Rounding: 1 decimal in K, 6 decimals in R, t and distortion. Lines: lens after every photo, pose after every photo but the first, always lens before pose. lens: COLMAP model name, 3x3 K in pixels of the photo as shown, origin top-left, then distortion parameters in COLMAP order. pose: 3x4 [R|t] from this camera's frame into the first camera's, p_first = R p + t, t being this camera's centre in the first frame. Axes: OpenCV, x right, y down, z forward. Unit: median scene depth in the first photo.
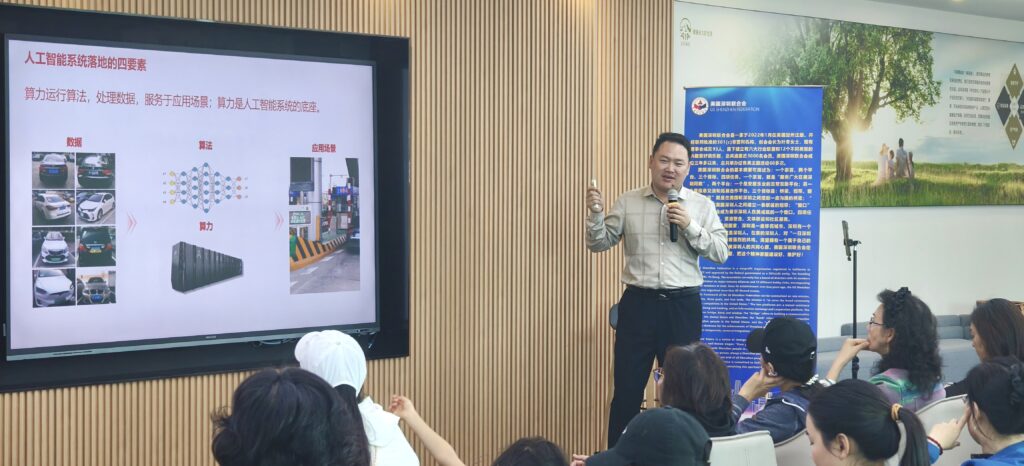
lens RADIAL K [[2153.8, 0, 516.9], [0, 2153.8, 241.4], [0, 0, 1]] dist [0.081727, 0.000000]
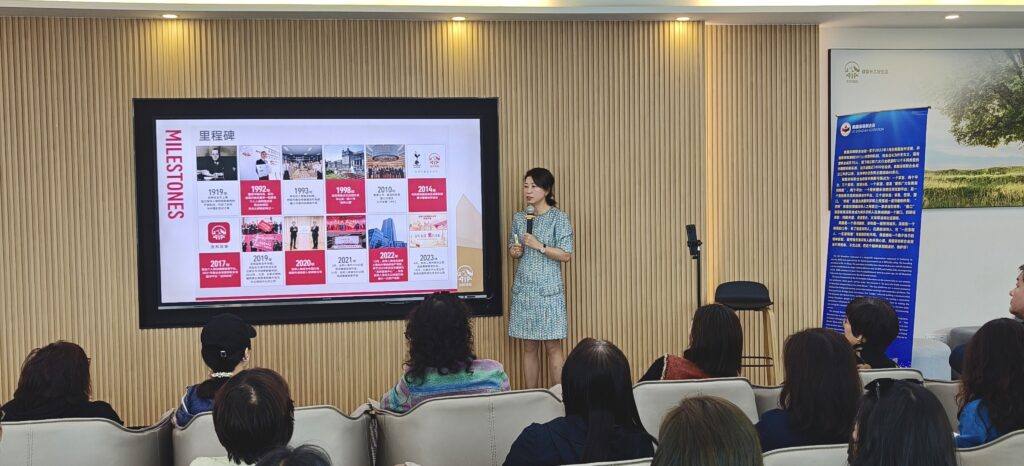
lens RADIAL K [[1056.7, 0, 515.2], [0, 1056.7, 234.9], [0, 0, 1]] dist [0.022032, 0.000000]
pose [[0.728670, 0.006930, -0.684830, 0.377104], [0.003365, 0.999901, 0.013698, -0.009658], [0.684857, -0.012286, 0.728574, 0.412095]]
